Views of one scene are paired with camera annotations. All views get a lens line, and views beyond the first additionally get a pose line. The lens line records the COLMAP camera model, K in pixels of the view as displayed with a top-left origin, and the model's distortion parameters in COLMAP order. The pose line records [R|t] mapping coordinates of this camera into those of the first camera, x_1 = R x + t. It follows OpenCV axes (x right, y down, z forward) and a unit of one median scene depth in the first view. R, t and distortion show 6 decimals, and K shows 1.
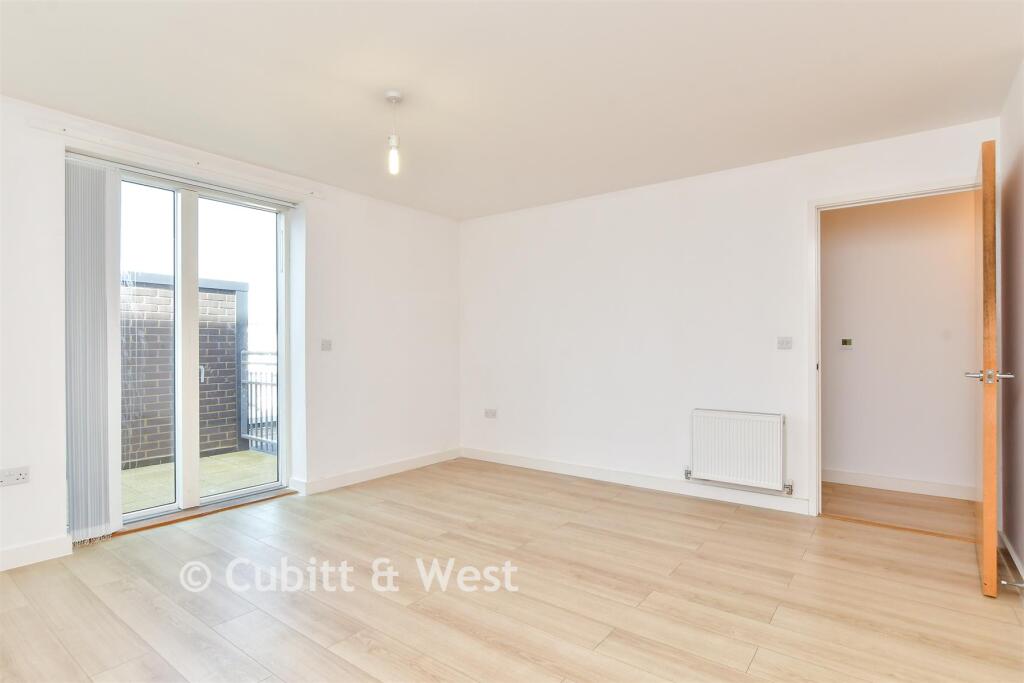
lens RADIAL K [[518.1, 0, 512.0], [0, 518.1, 341.5], [0, 0, 1]] dist [0.000024, 0.000103]
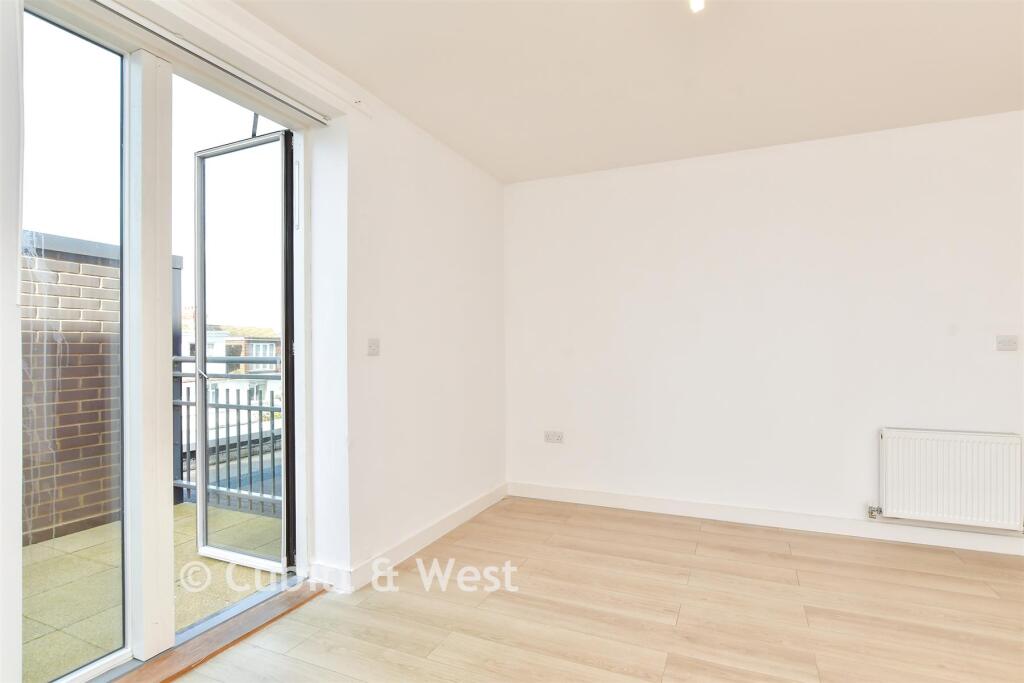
lens RADIAL K [[501.9, 0, 512.0], [0, 501.9, 341.5], [0, 0, 1]] dist [-0.002052, -0.000193]
pose [[0.971797, 0.001554, 0.235813, -0.363490], [0.000382, 0.999967, -0.008164, 0.005621], [-0.235818, 0.008024, 0.971764, 0.389240]]
